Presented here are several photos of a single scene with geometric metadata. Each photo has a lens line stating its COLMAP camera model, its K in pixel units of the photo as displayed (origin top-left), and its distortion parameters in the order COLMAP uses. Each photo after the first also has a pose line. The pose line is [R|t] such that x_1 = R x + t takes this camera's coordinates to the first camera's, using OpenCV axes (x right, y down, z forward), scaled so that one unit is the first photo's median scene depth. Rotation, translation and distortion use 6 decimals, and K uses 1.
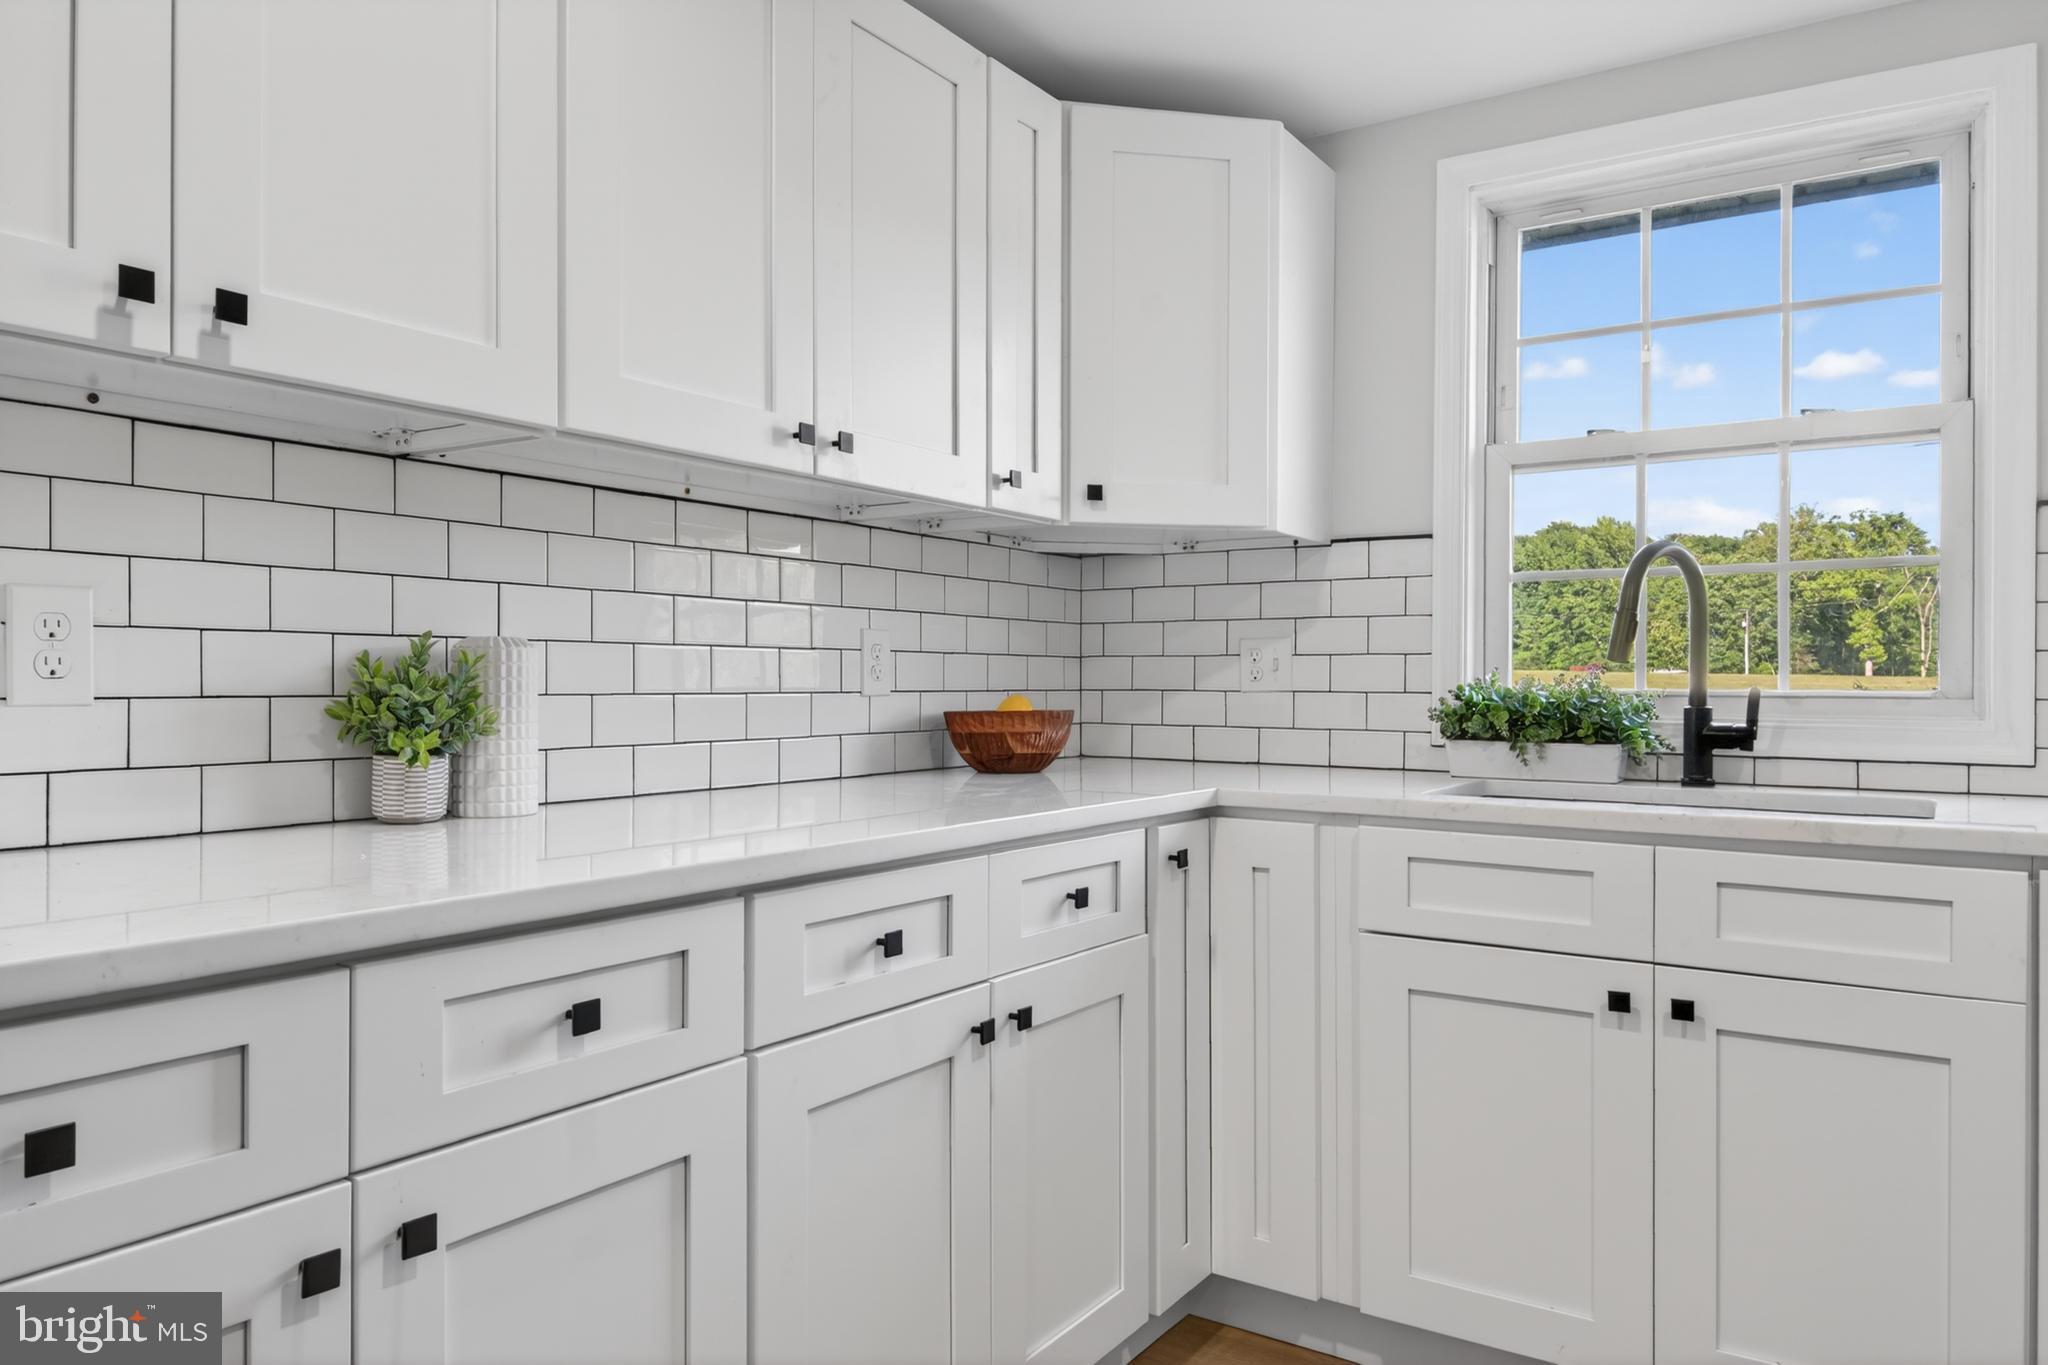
lens RADIAL K [[1376.8, 0, 1025.5], [0, 1376.8, 677.1], [0, 0, 1]] dist [0.049903, -0.008593]
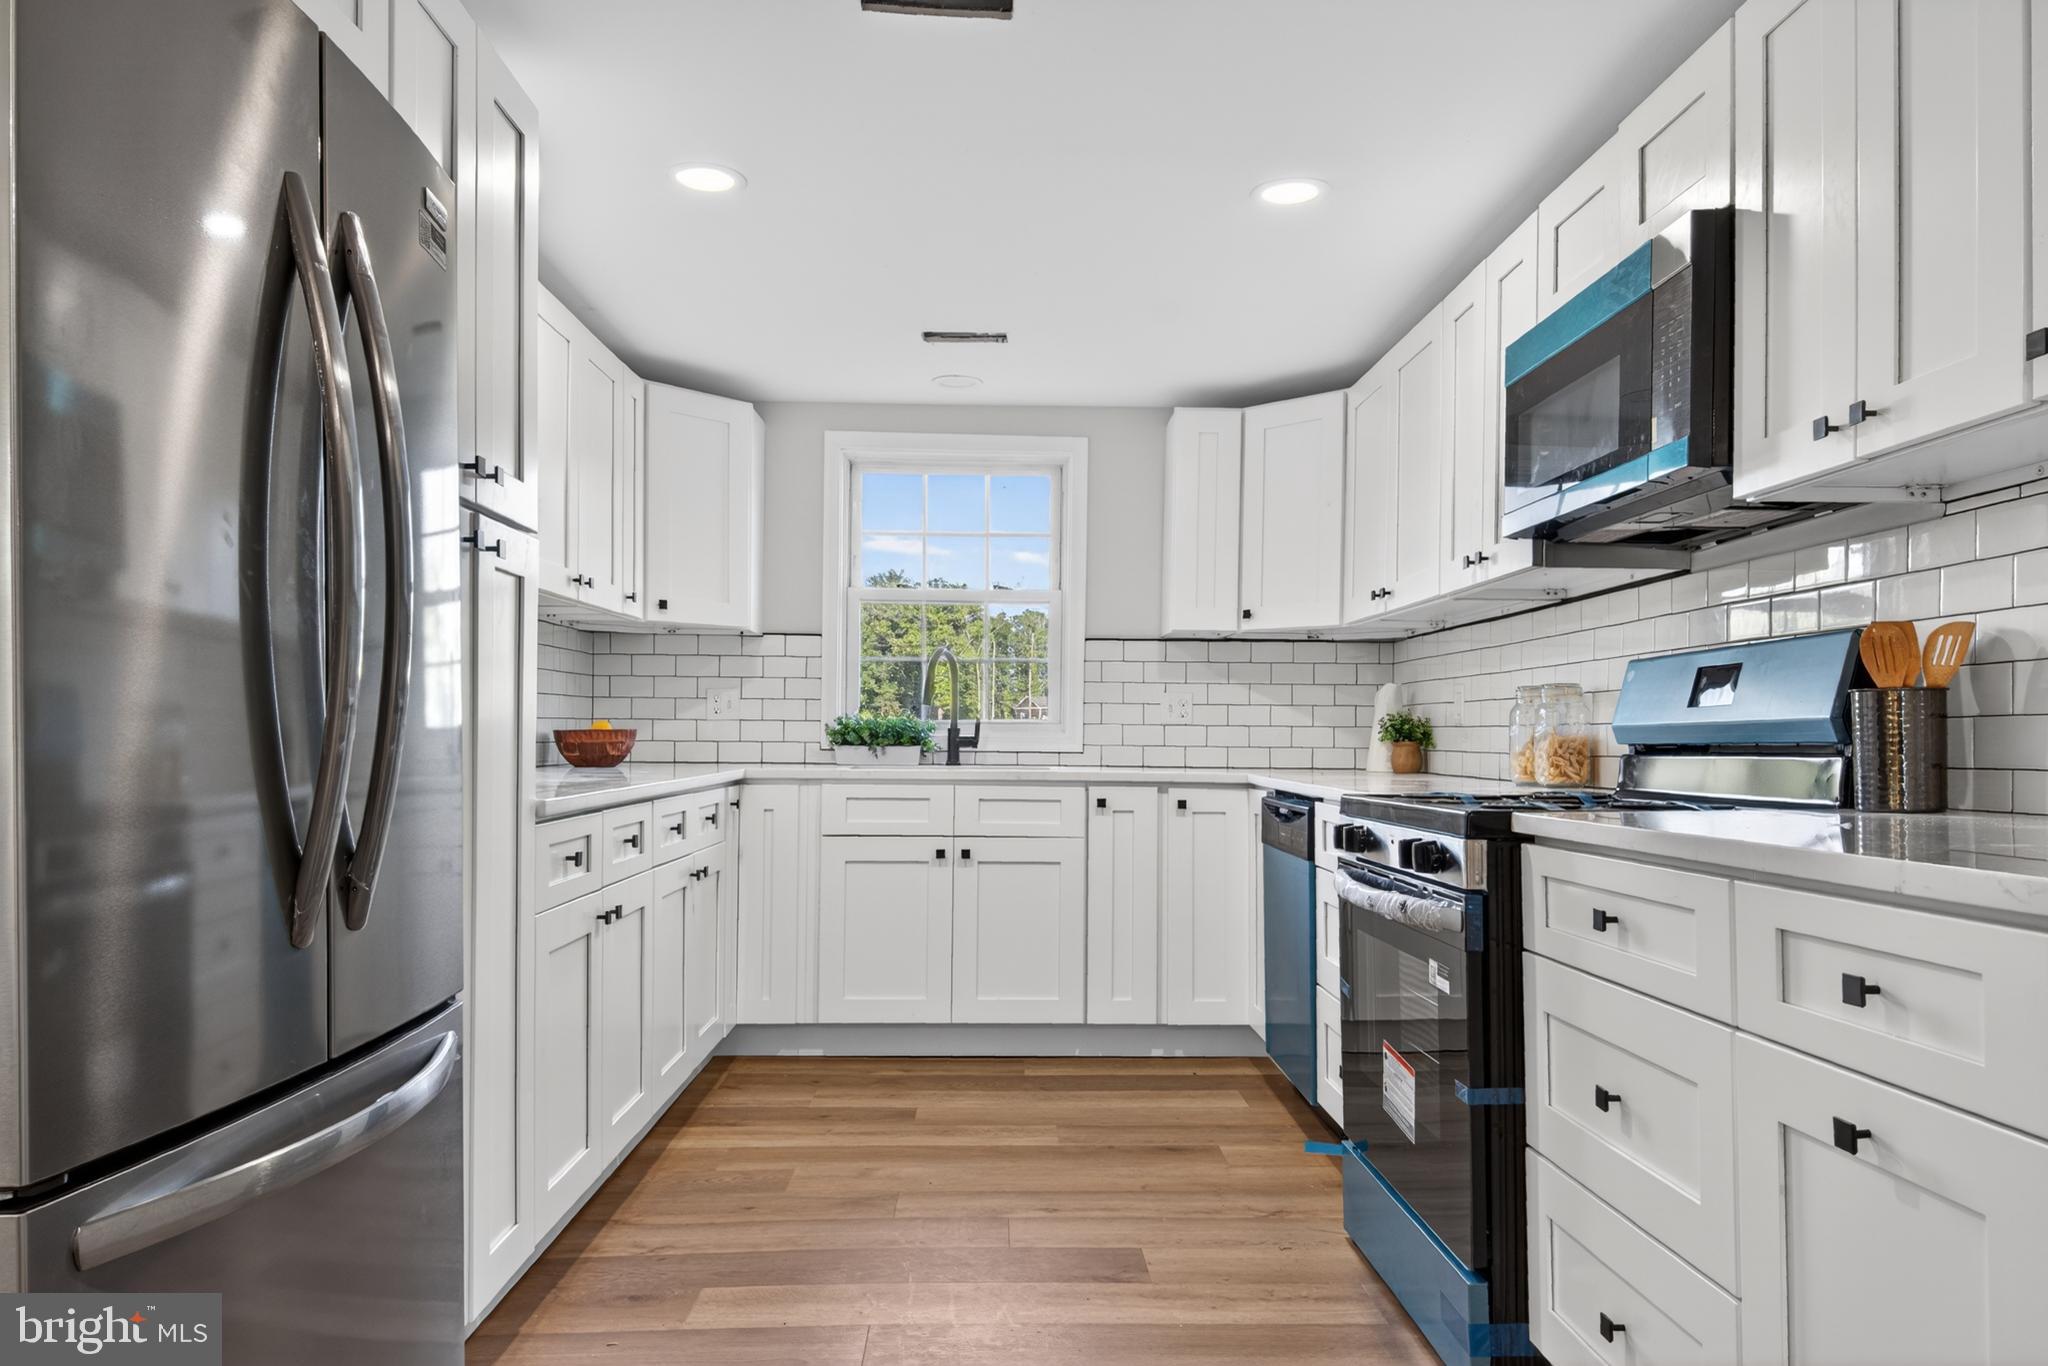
lens RADIAL K [[1376.8, 0, 1035.6], [0, 1376.8, 730.6], [0, 0, 1]] dist [0.049903, -0.008593]
pose [[0.818583, 0.003048, 0.574380, -0.597602], [-0.007944, 0.999950, 0.006016, 0.012680], [-0.574333, -0.009487, 0.818566, -0.751491]]
